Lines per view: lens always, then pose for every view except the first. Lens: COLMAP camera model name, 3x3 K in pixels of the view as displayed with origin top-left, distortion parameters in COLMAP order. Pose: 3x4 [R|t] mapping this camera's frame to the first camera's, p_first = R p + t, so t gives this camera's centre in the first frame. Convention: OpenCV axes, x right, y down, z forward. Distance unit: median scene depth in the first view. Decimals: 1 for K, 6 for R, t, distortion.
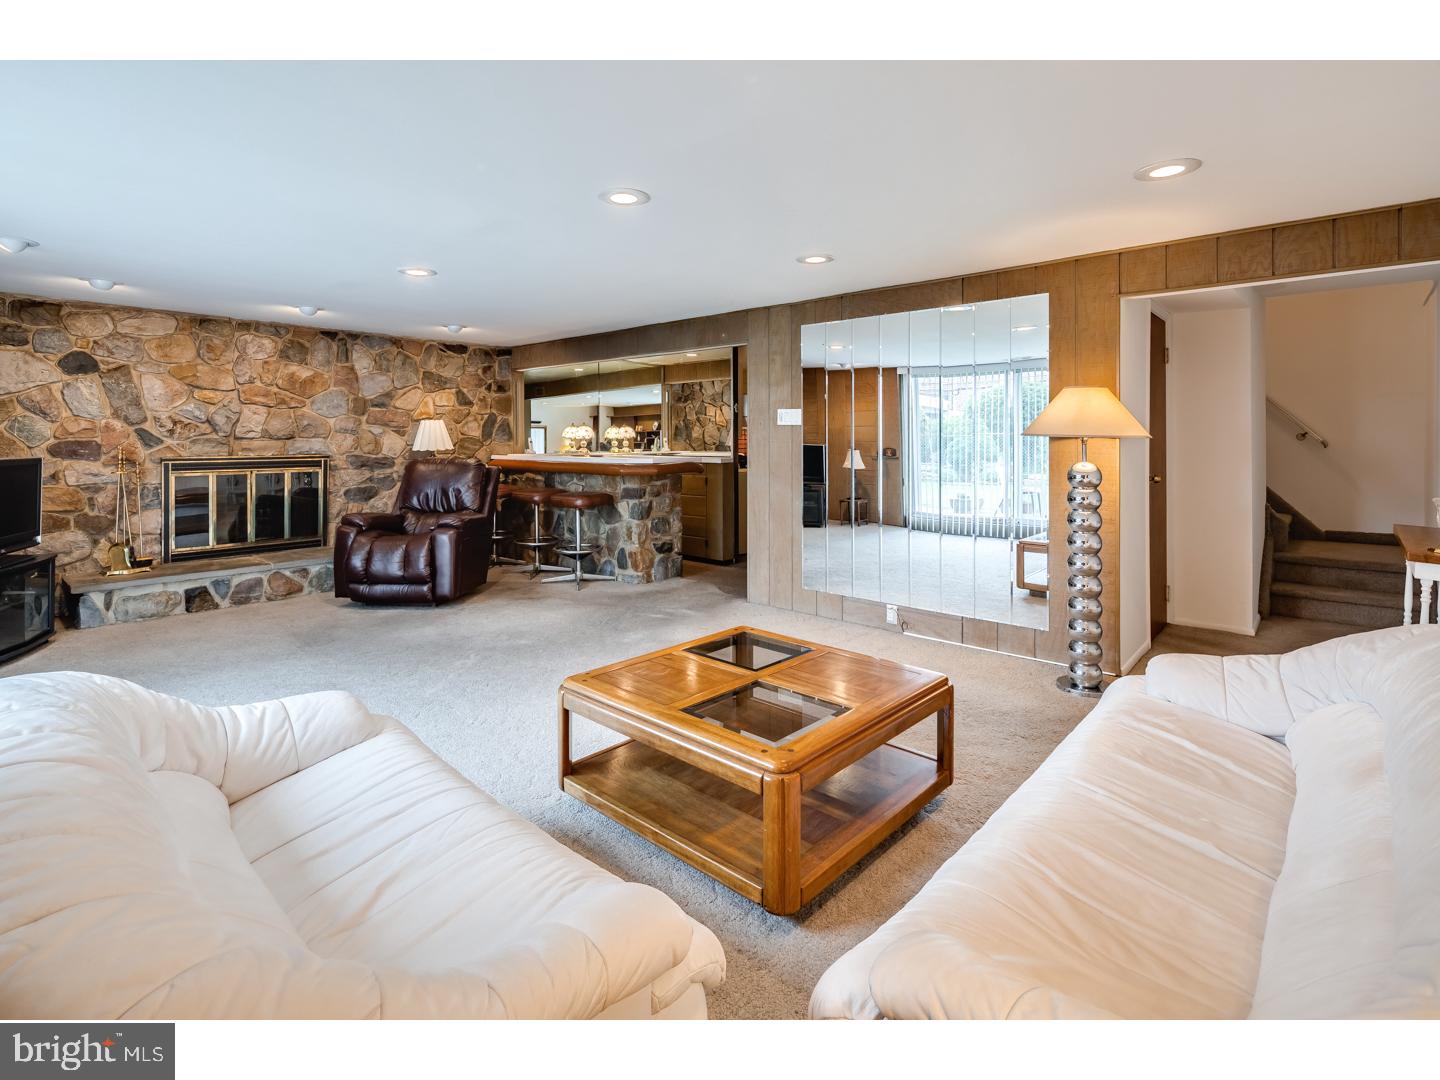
lens RADIAL K [[700.5, 0, 721.4], [0, 700.5, 437.0], [0, 0, 1]] dist [-0.002030, -0.002481]
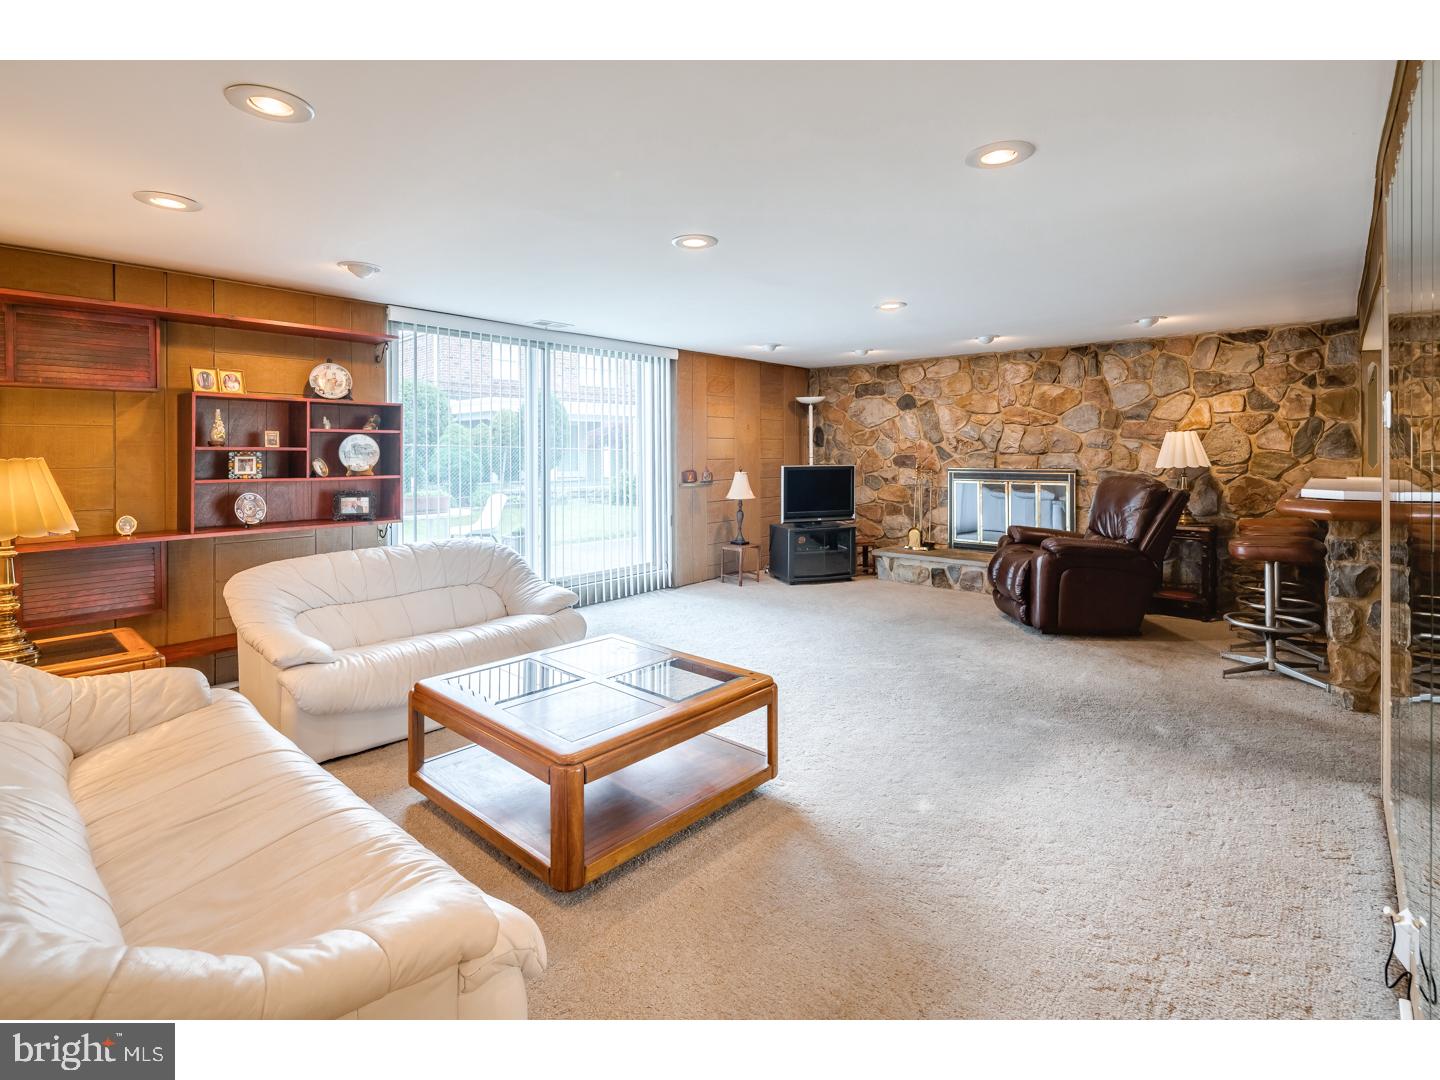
lens RADIAL K [[702.1, 0, 706.4], [0, 702.1, 455.6], [0, 0, 1]] dist [0.000859, -0.000813]
pose [[-0.010973, 0.004070, -0.999932, 0.495208], [0.003040, 0.999987, 0.004037, -0.000542], [0.999935, -0.002996, -0.010985, 0.519957]]
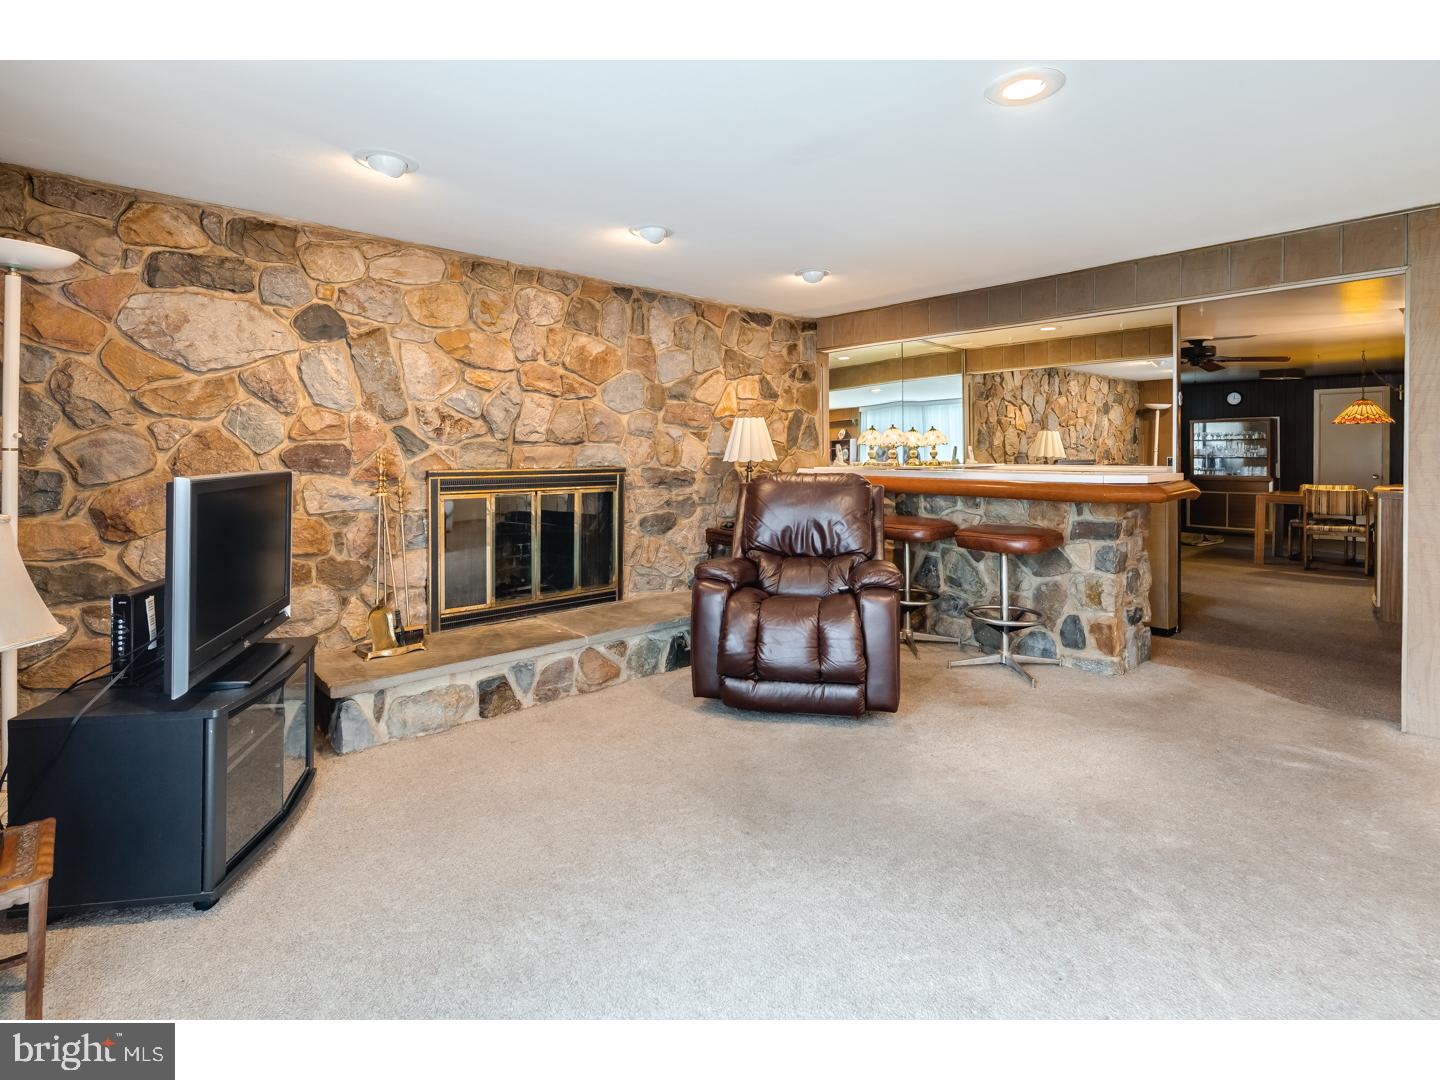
lens RADIAL K [[702.1, 0, 706.4], [0, 702.1, 455.6], [0, 0, 1]] dist [0.000859, -0.000813]
pose [[0.992086, 0.002552, -0.125538, -0.428475], [-0.001393, 0.999956, 0.009319, 0.008217], [0.125556, -0.009070, 0.992045, 0.354605]]
